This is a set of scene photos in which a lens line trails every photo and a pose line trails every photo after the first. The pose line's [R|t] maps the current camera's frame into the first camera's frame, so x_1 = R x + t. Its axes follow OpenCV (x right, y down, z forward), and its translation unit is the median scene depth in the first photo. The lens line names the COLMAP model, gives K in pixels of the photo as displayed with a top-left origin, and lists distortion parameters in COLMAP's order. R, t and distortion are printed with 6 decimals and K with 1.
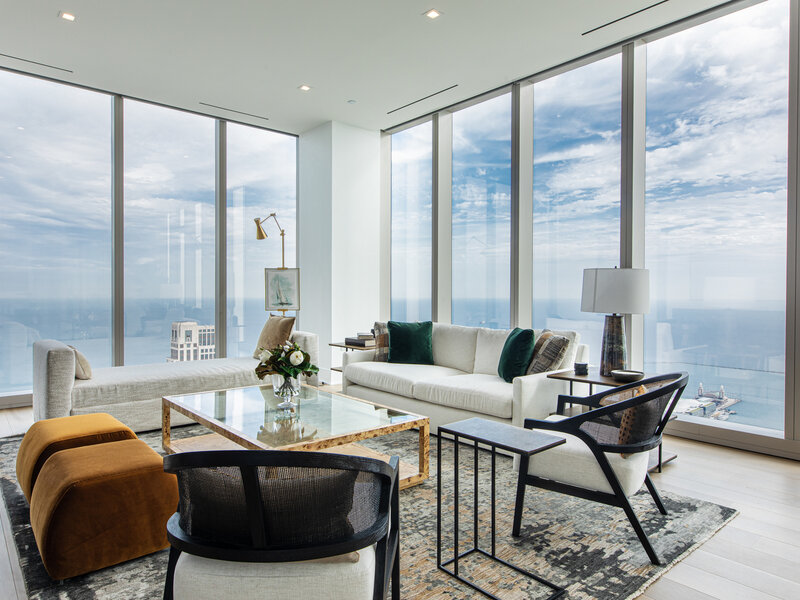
lens RADIAL K [[513.9, 0, 401.9], [0, 513.9, 299.8], [0, 0, 1]] dist [0.000807, -0.000844]
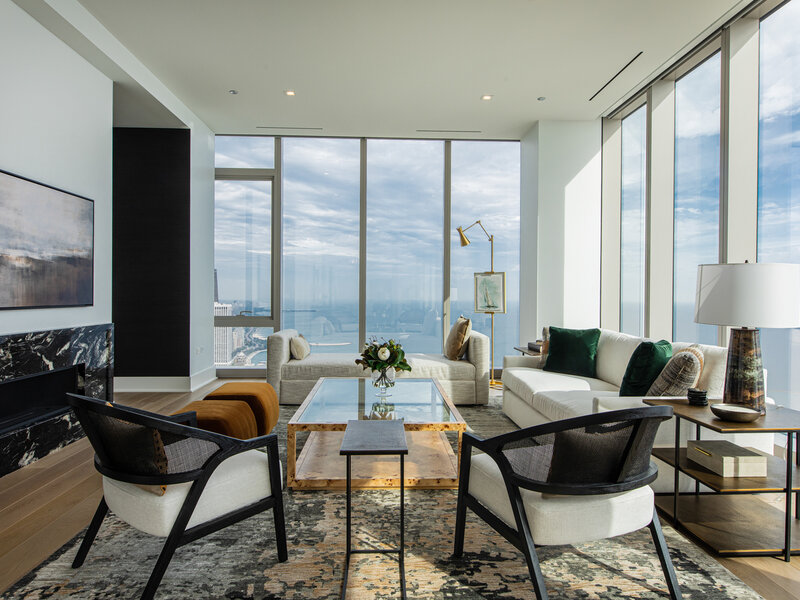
lens RADIAL K [[513.9, 0, 401.9], [0, 513.9, 299.8], [0, 0, 1]] dist [0.000807, -0.000844]
pose [[0.779225, 0.008313, -0.626689, 0.463115], [-0.012482, 0.999920, -0.002255, -0.002377], [0.626620, 0.009580, 0.779266, 0.129406]]
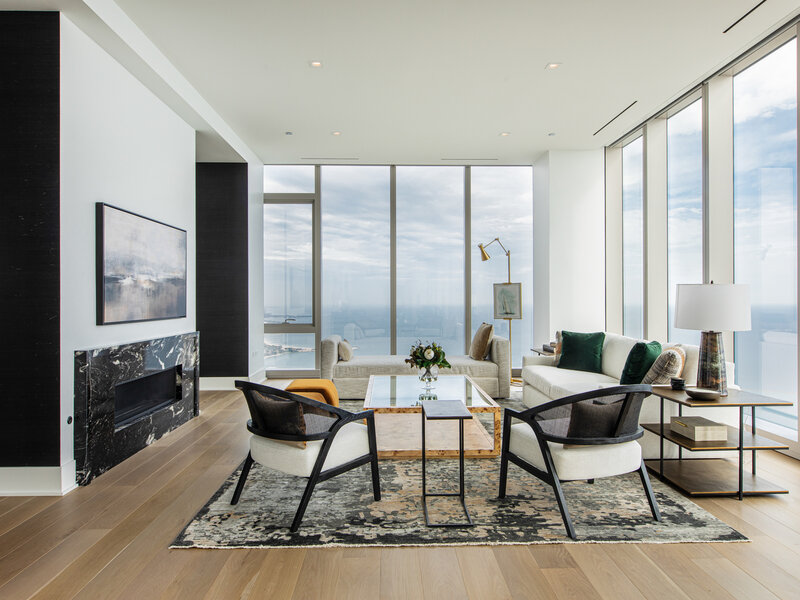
lens RADIAL K [[513.9, 0, 401.9], [0, 513.9, 299.8], [0, 0, 1]] dist [0.000807, -0.000844]
pose [[0.771440, -0.004689, -0.636285, 0.547226], [-0.002765, 0.999939, -0.010722, -0.016680], [0.636296, 0.010030, 0.771380, -0.107928]]
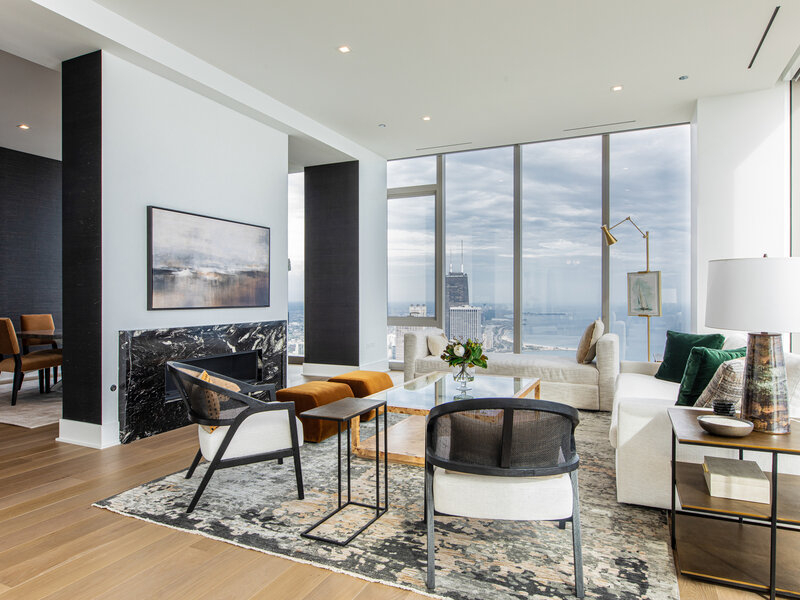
lens RADIAL K [[513.9, 0, 401.9], [0, 513.9, 299.8], [0, 0, 1]] dist [0.000807, -0.000844]
pose [[0.407060, 0.001952, -0.913399, 0.759749], [-0.010336, 0.999944, -0.002469, -0.003943], [0.913343, 0.010446, 0.407057, 0.323714]]
